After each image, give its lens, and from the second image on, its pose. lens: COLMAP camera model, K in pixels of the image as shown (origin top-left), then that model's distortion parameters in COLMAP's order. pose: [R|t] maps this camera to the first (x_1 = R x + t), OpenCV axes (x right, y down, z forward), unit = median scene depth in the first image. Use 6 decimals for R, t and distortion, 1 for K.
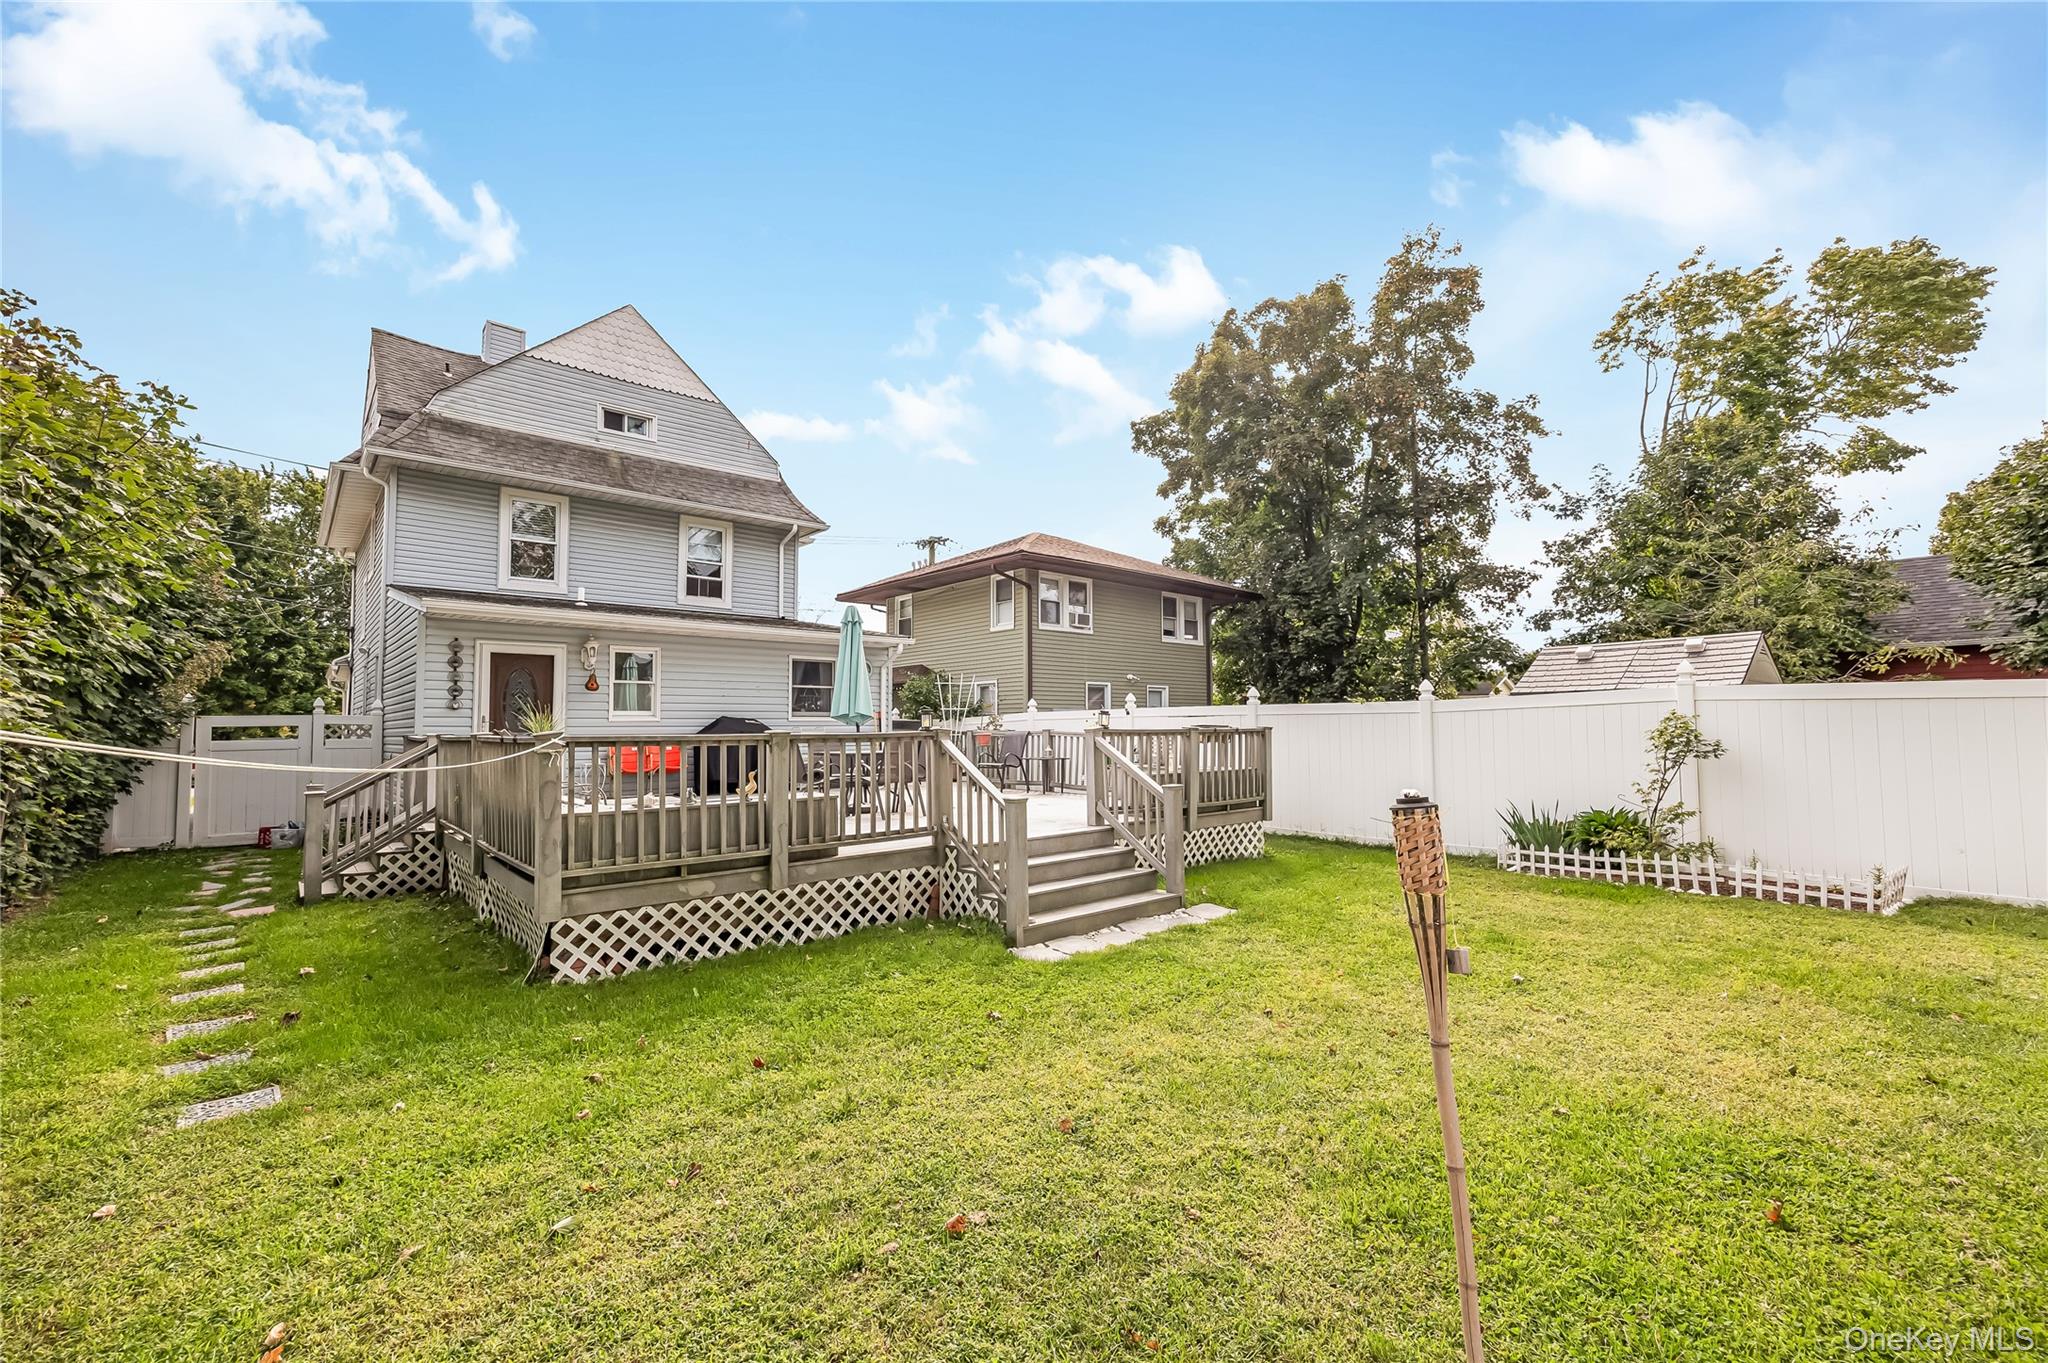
lens RADIAL K [[833.1, 0, 1030.3], [0, 833.1, 691.2], [0, 0, 1]] dist [0.001582, 0.000158]
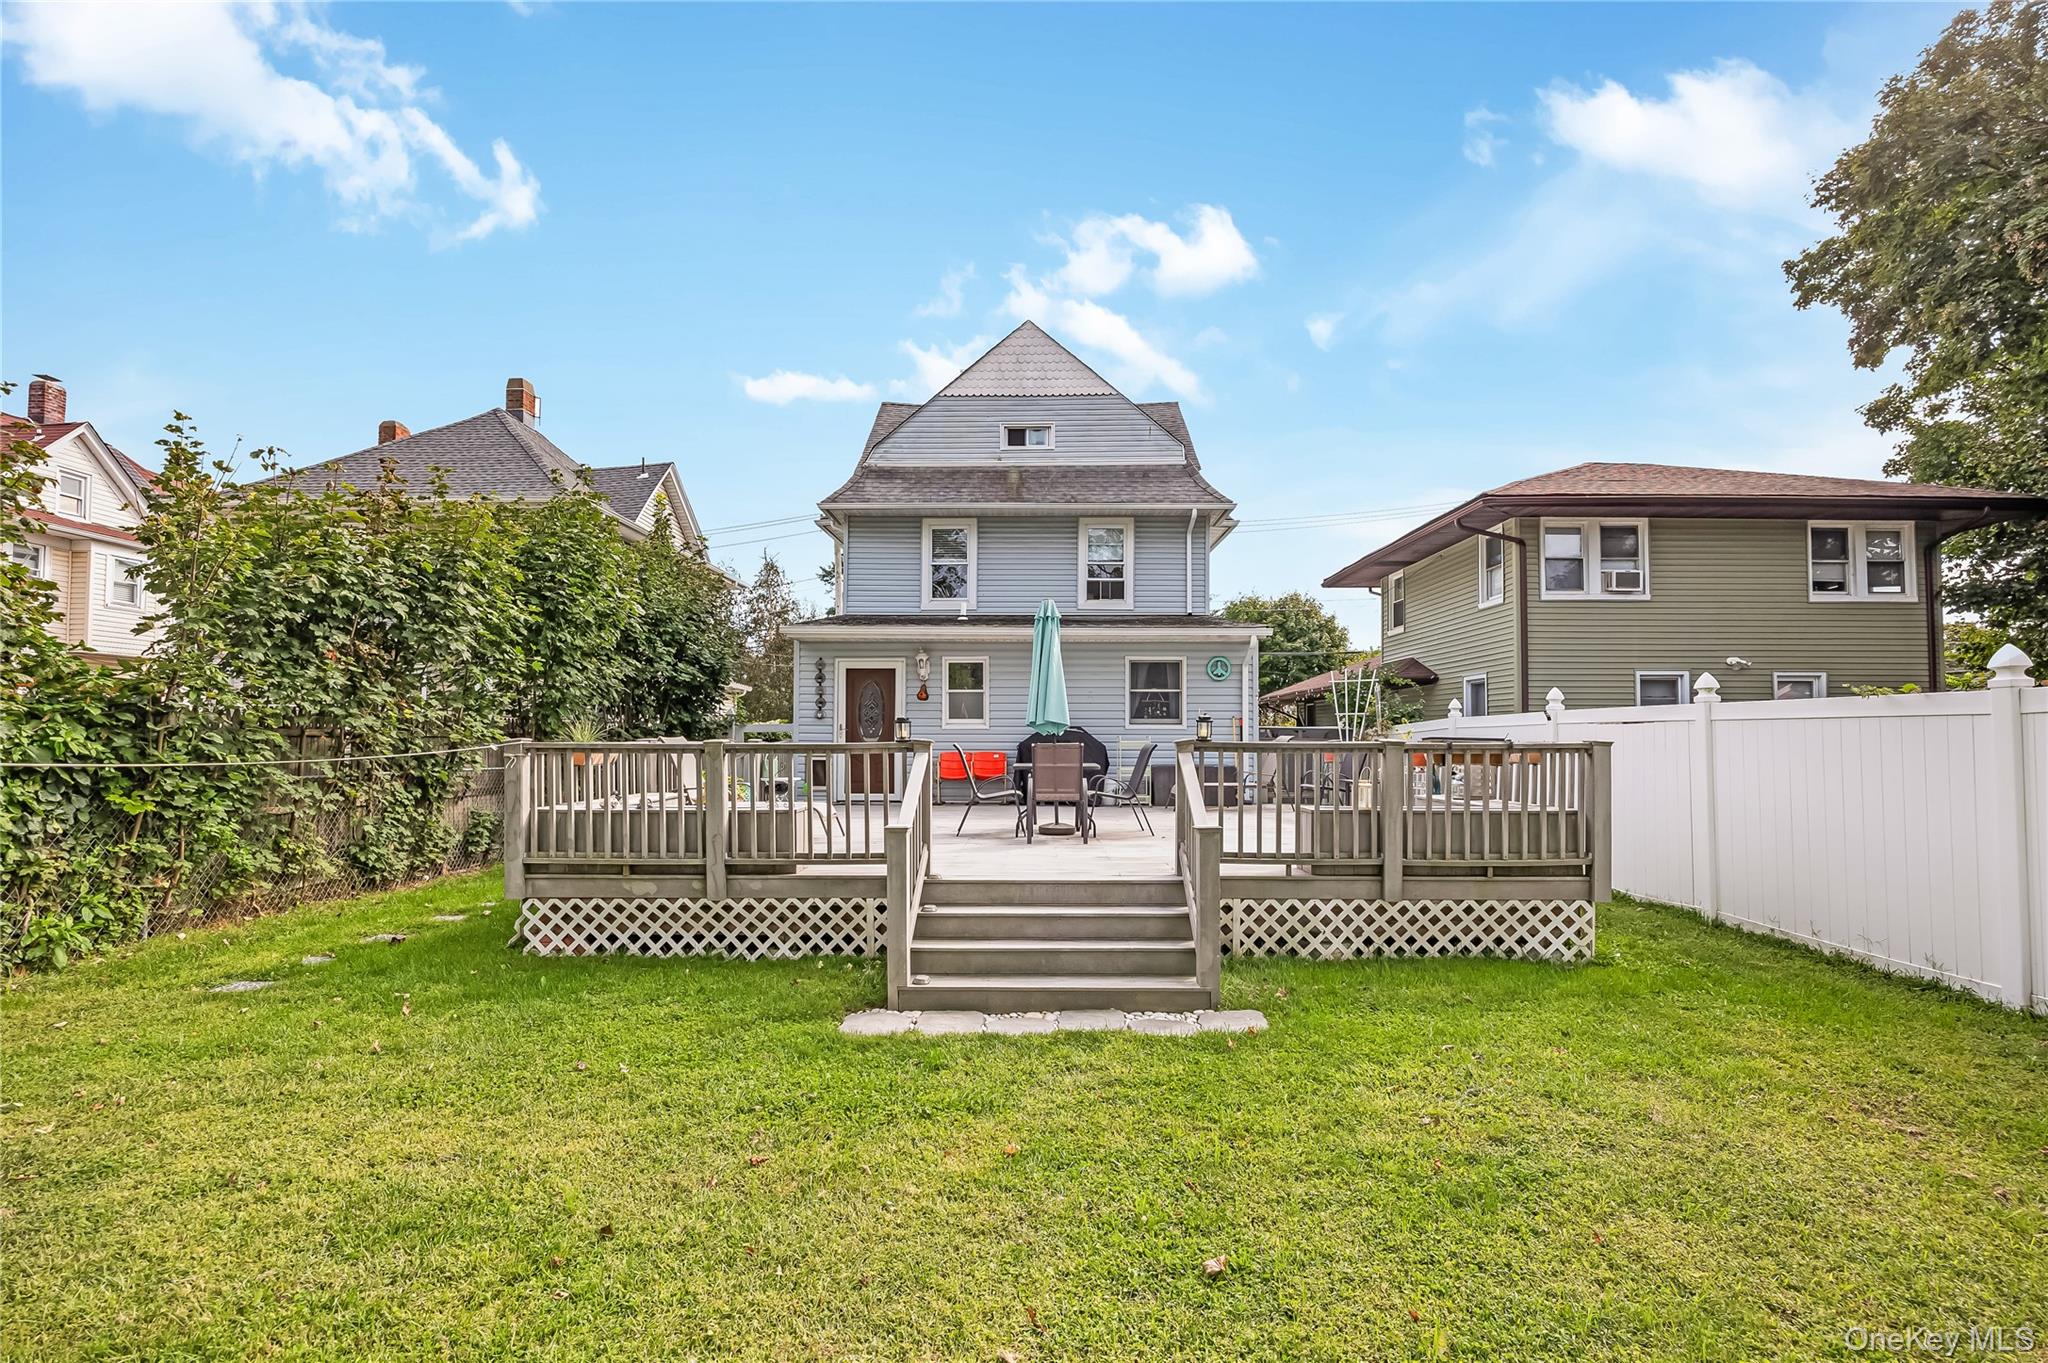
lens RADIAL K [[918.2, 0, 1028.7], [0, 918.2, 696.8], [0, 0, 1]] dist [-0.017624, 0.000249]
pose [[0.745073, -0.021480, -0.666637, 0.324973], [0.022732, 0.999718, -0.006805, 0.005503], [0.666596, -0.010084, 0.745351, 0.201926]]
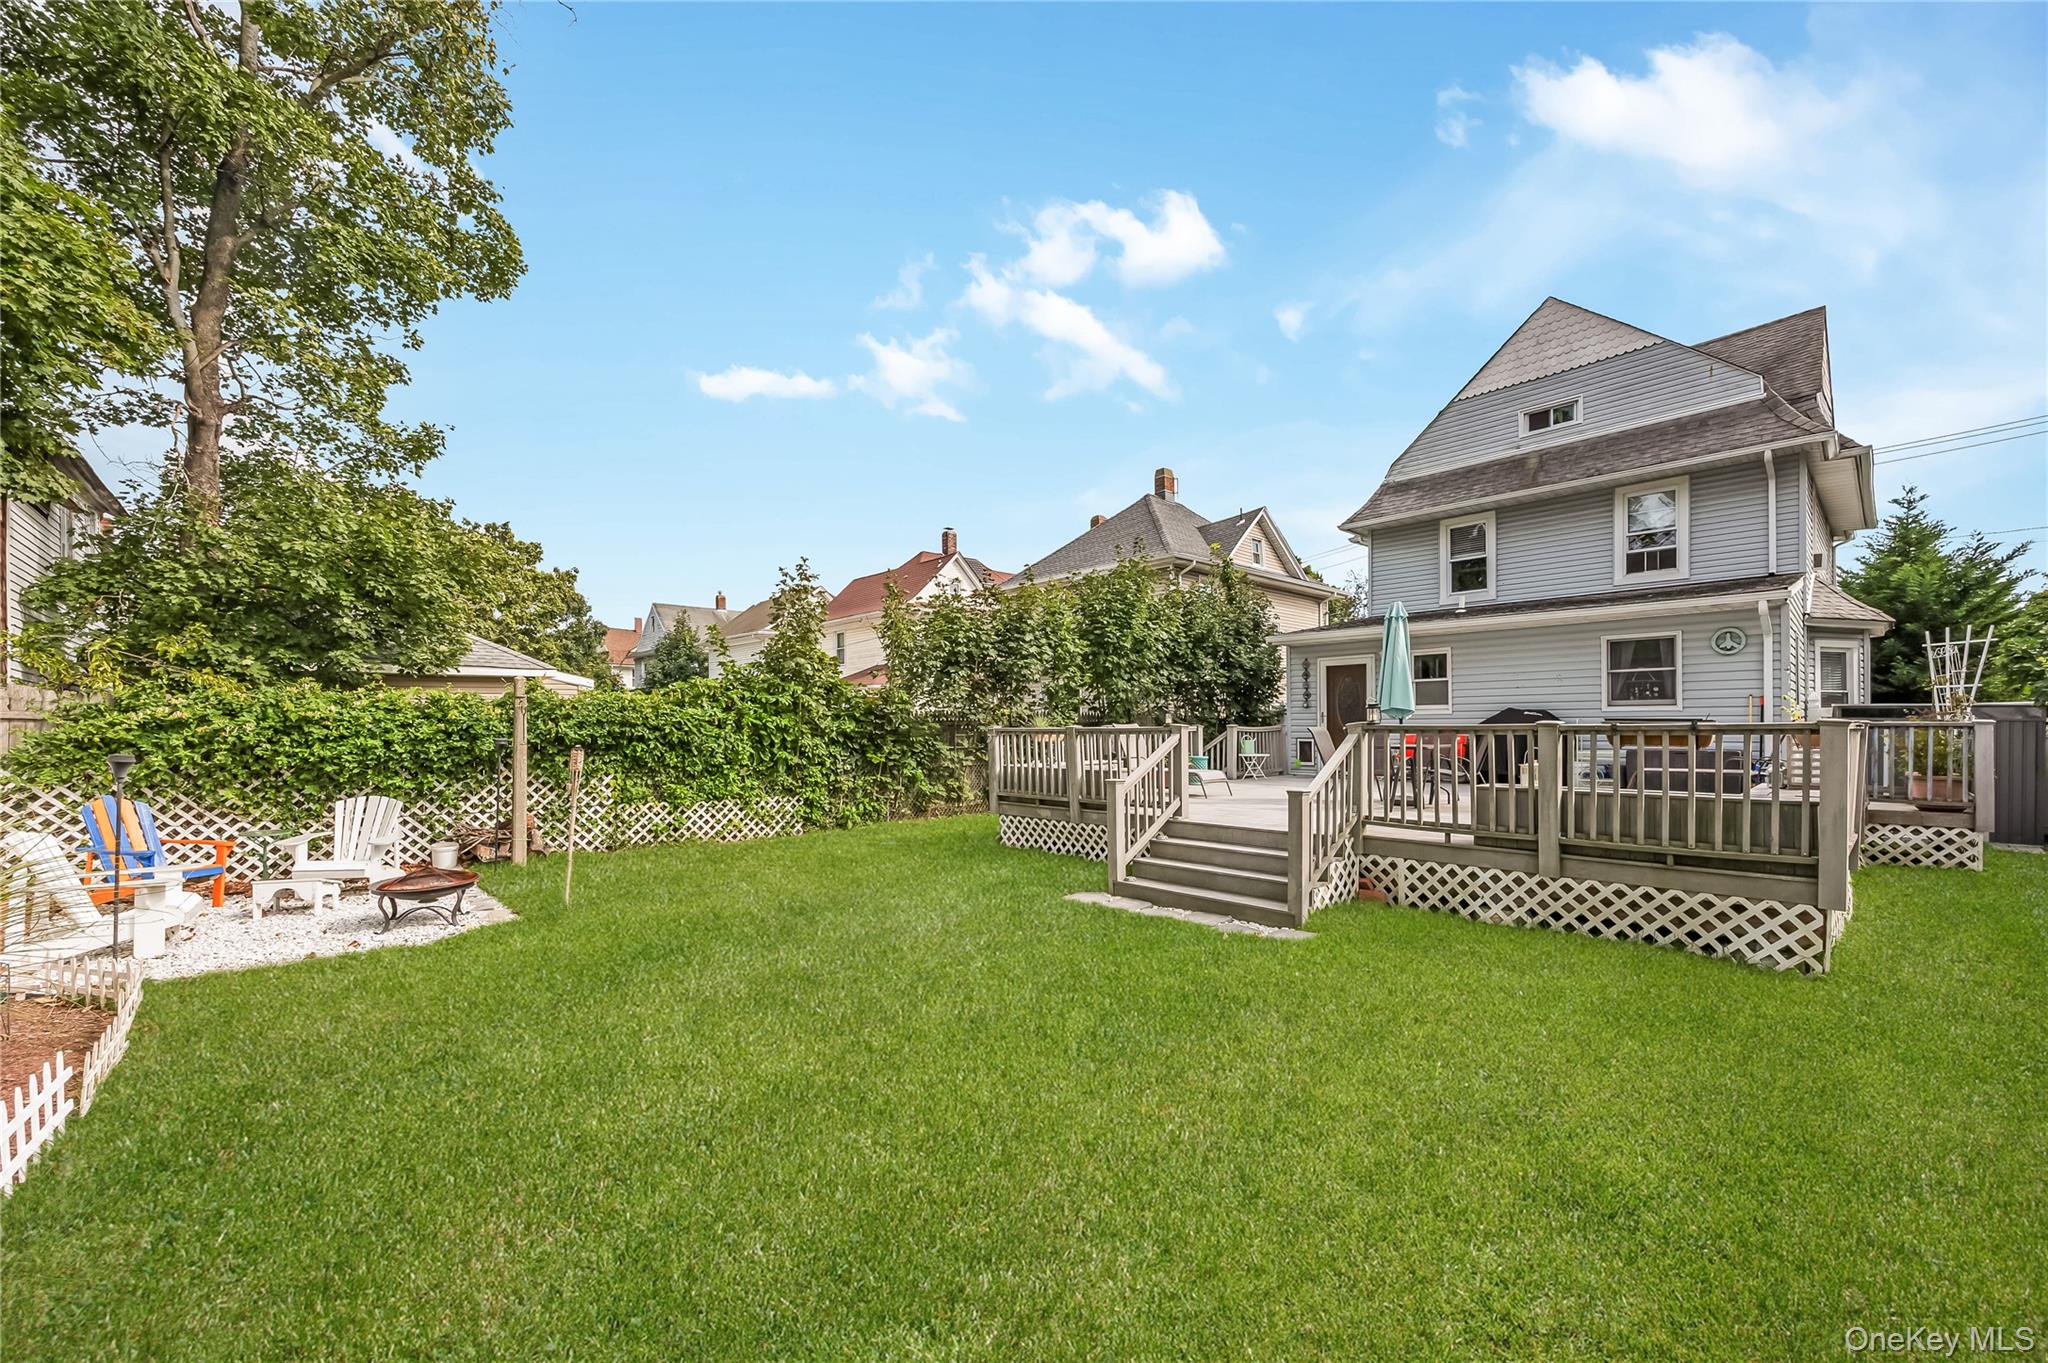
lens RADIAL K [[795.8, 0, 1028.2], [0, 795.8, 729.5], [0, 0, 1]] dist [-0.011068, 0.000028]
pose [[0.030867, 0.011376, -0.999459, 0.574509], [0.051802, 0.998573, 0.012965, 0.013792], [0.998180, -0.052175, 0.030234, 0.400544]]
